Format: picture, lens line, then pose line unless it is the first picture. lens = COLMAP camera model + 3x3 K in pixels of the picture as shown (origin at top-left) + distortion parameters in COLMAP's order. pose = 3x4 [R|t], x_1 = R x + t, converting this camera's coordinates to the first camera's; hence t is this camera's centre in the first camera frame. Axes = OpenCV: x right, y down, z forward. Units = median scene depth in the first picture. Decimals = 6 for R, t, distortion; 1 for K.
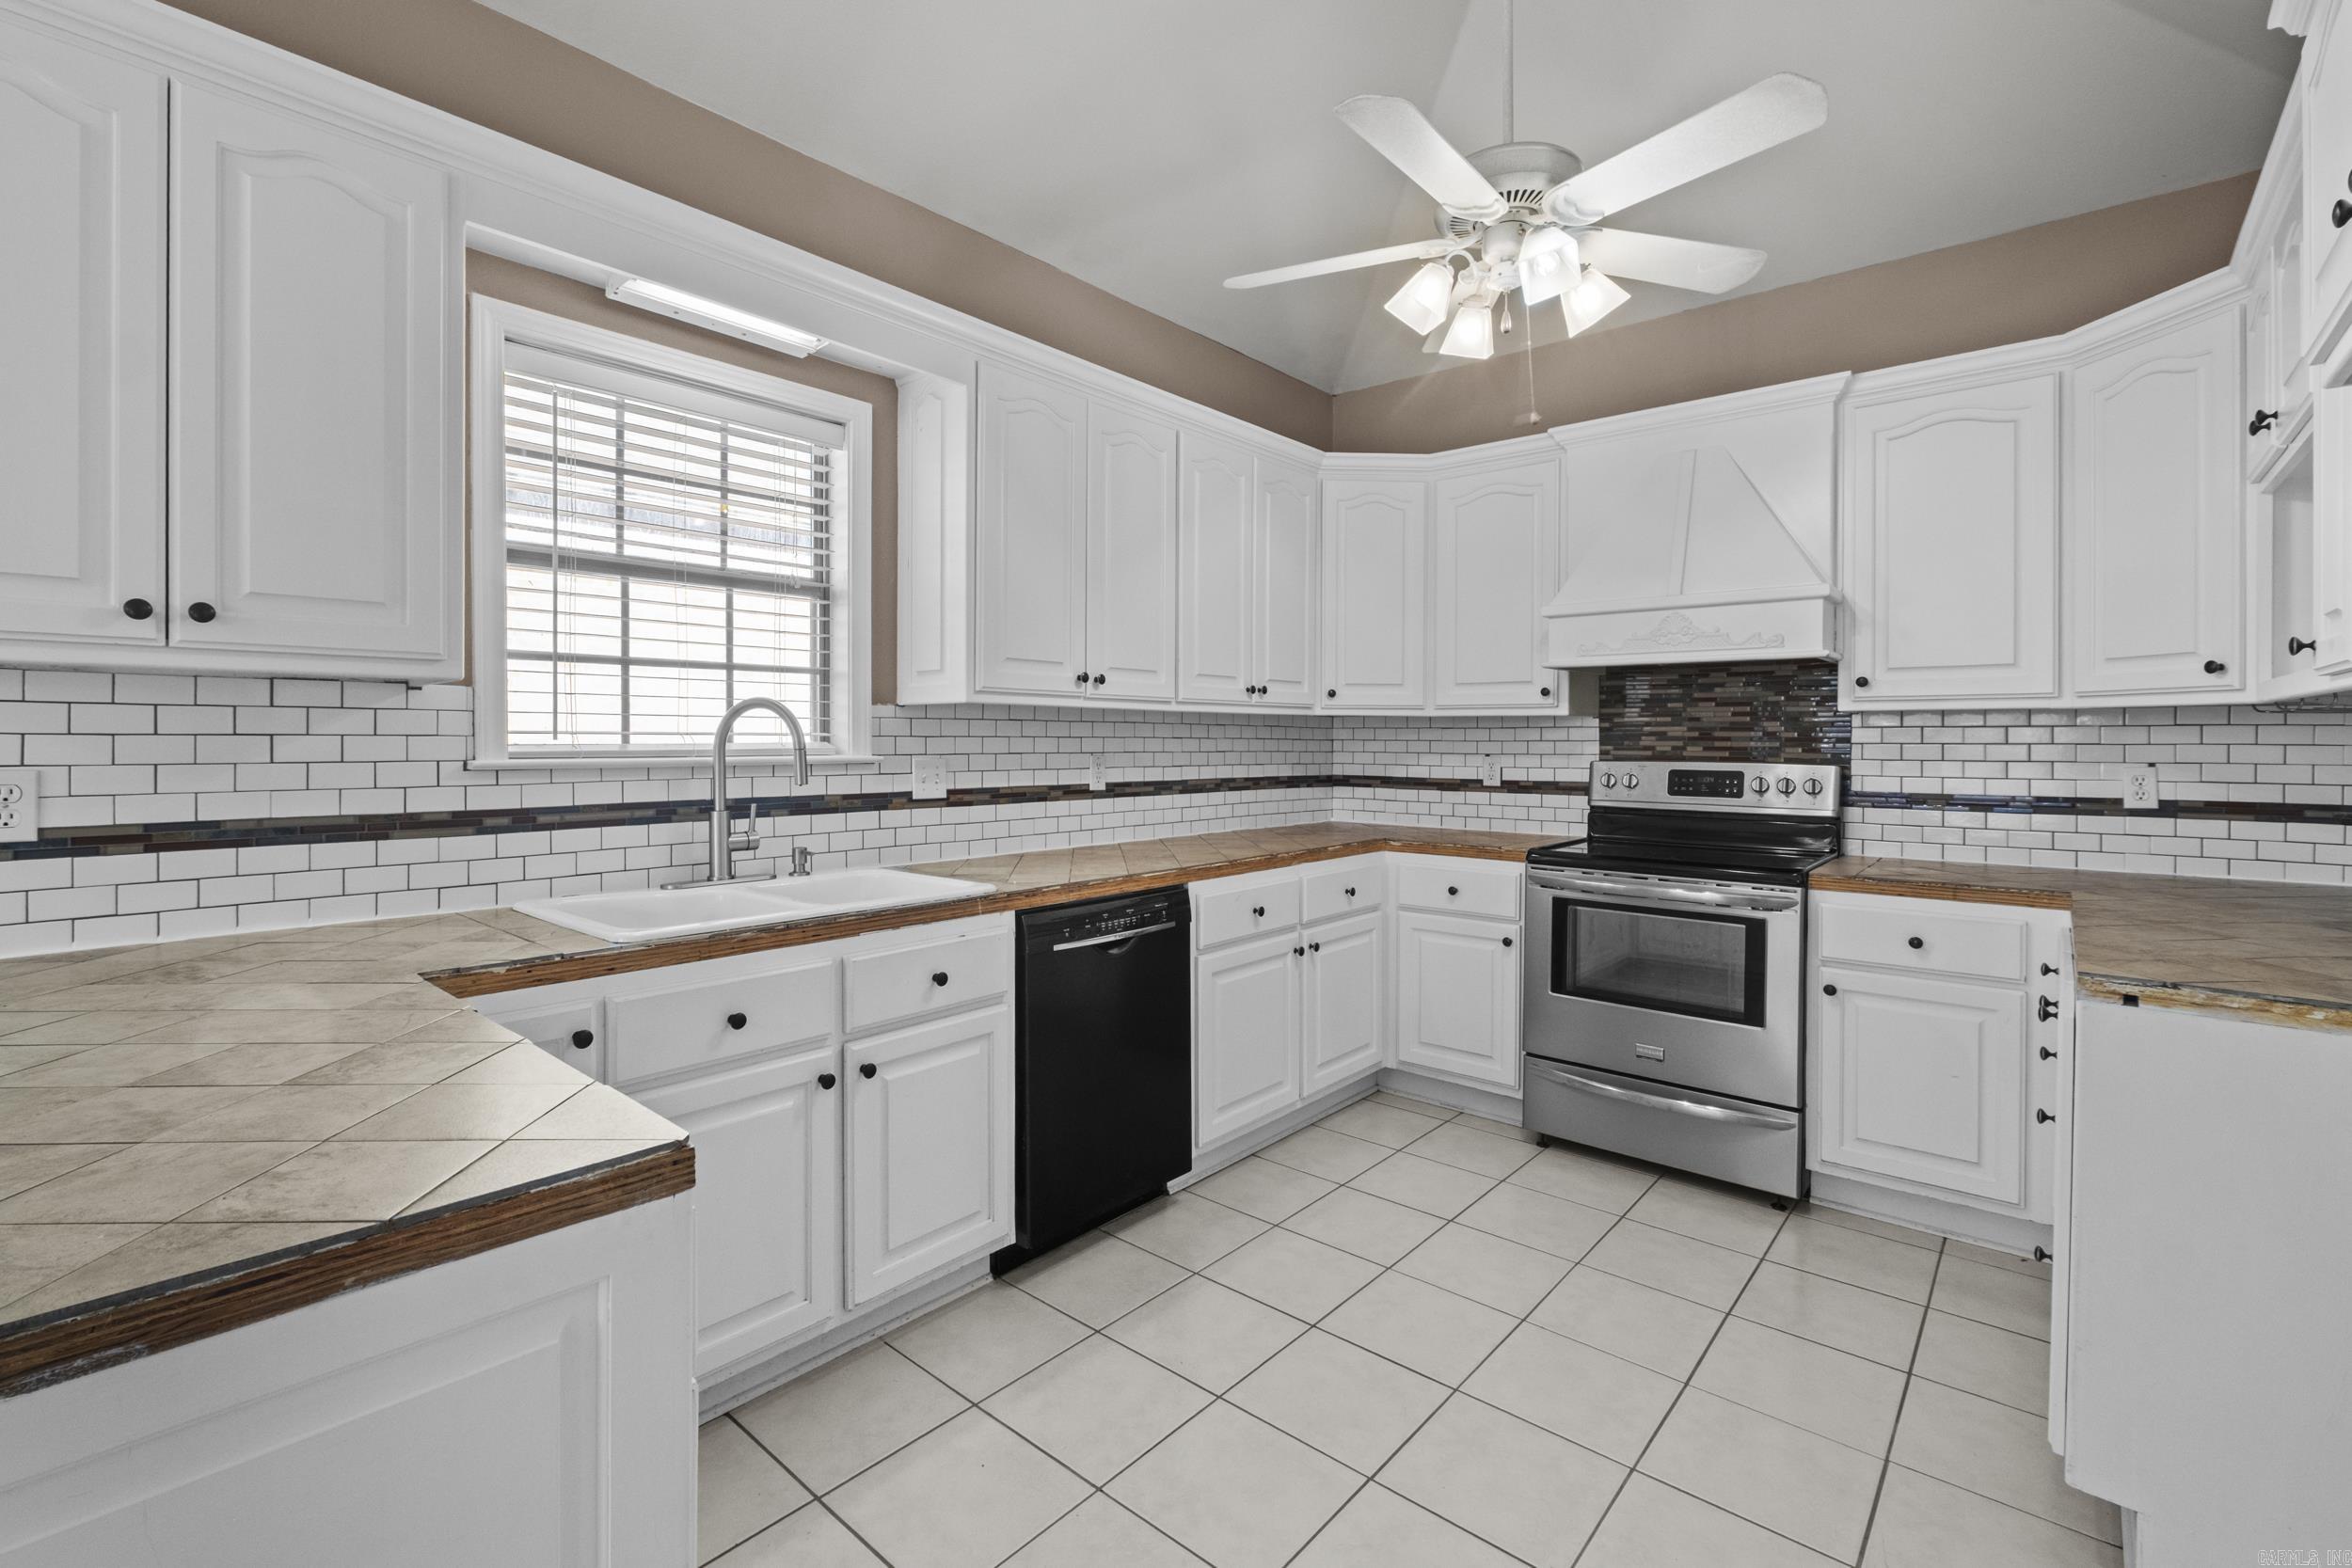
lens RADIAL K [[1032.7, 0, 1157.6], [0, 1032.7, 746.1], [0, 0, 1]] dist [-0.007484, -0.000614]
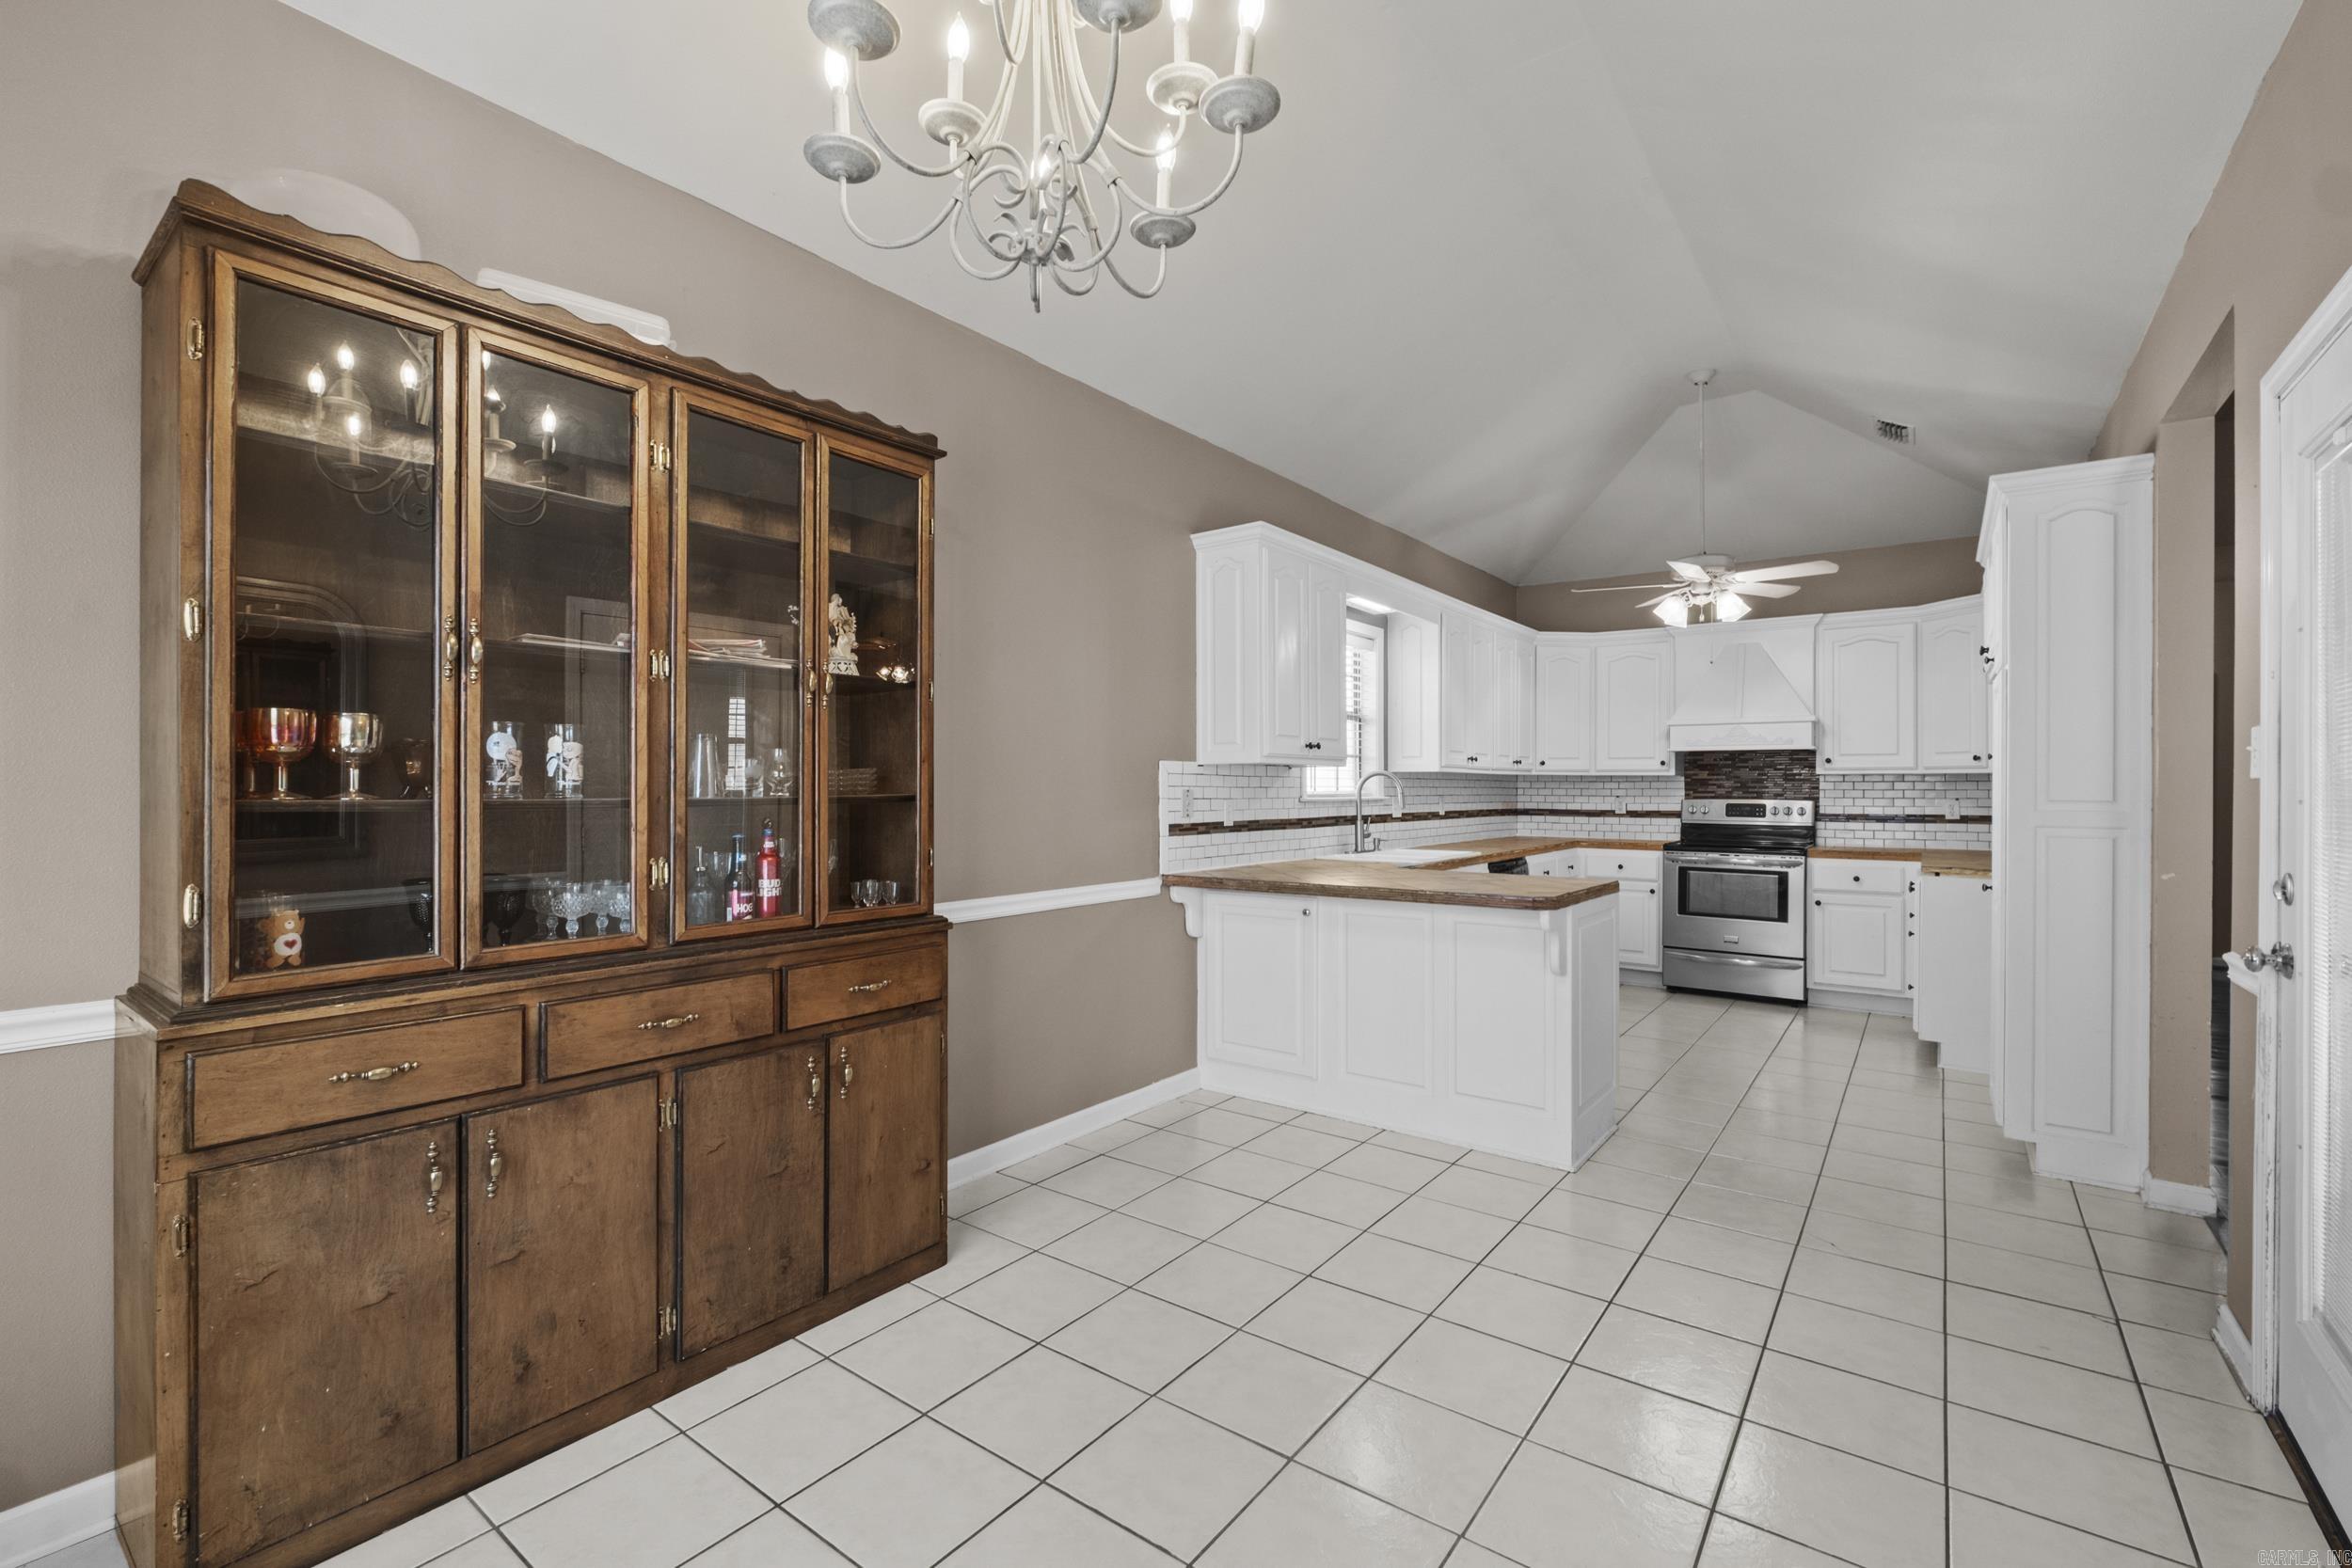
lens RADIAL K [[1032.7, 0, 1150.5], [0, 1032.7, 785.8], [0, 0, 1]] dist [-0.007484, -0.000614]
pose [[0.997345, -0.001535, 0.072803, -0.776380], [0.002022, 0.999976, -0.006615, 0.000465], [-0.072791, 0.006745, 0.997324, -0.910582]]
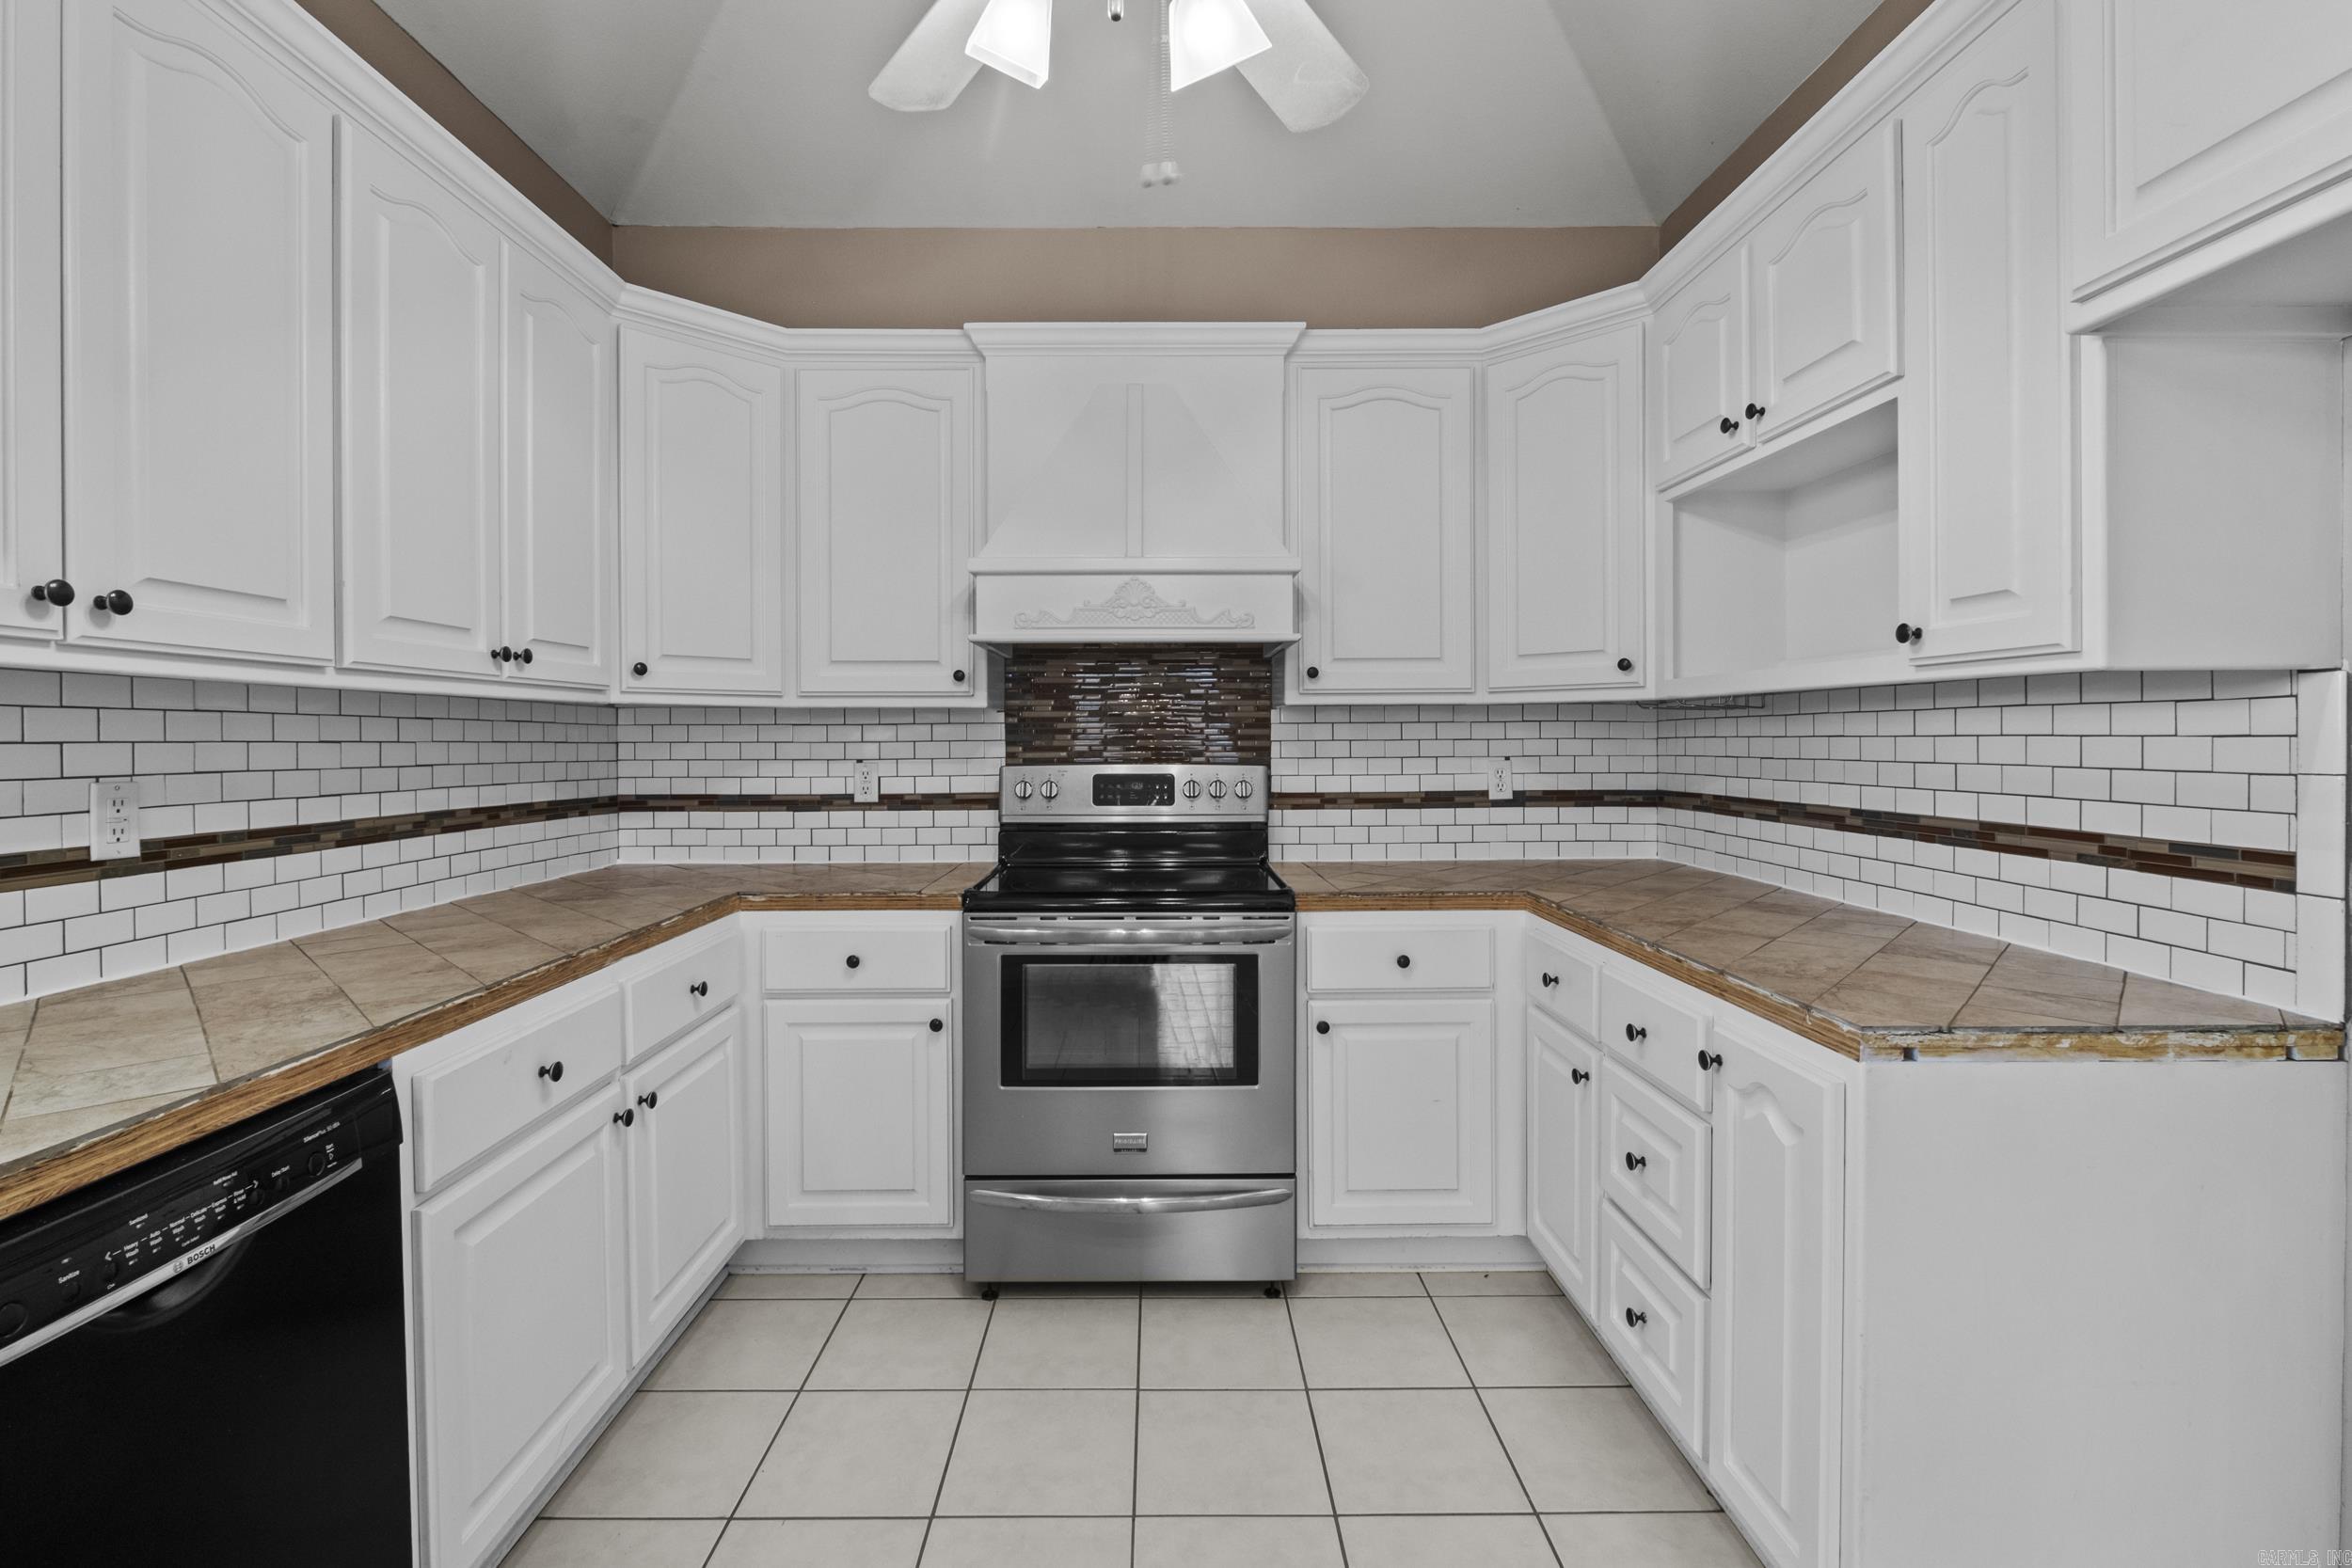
lens RADIAL K [[1032.7, 0, 1165.7], [0, 1032.7, 746.3], [0, 0, 1]] dist [-0.007484, -0.000614]
pose [[0.744234, -0.012480, 0.667802, -0.015298], [0.012187, 0.999913, 0.005105, -0.003520], [-0.667807, 0.004339, 0.744322, 0.376054]]
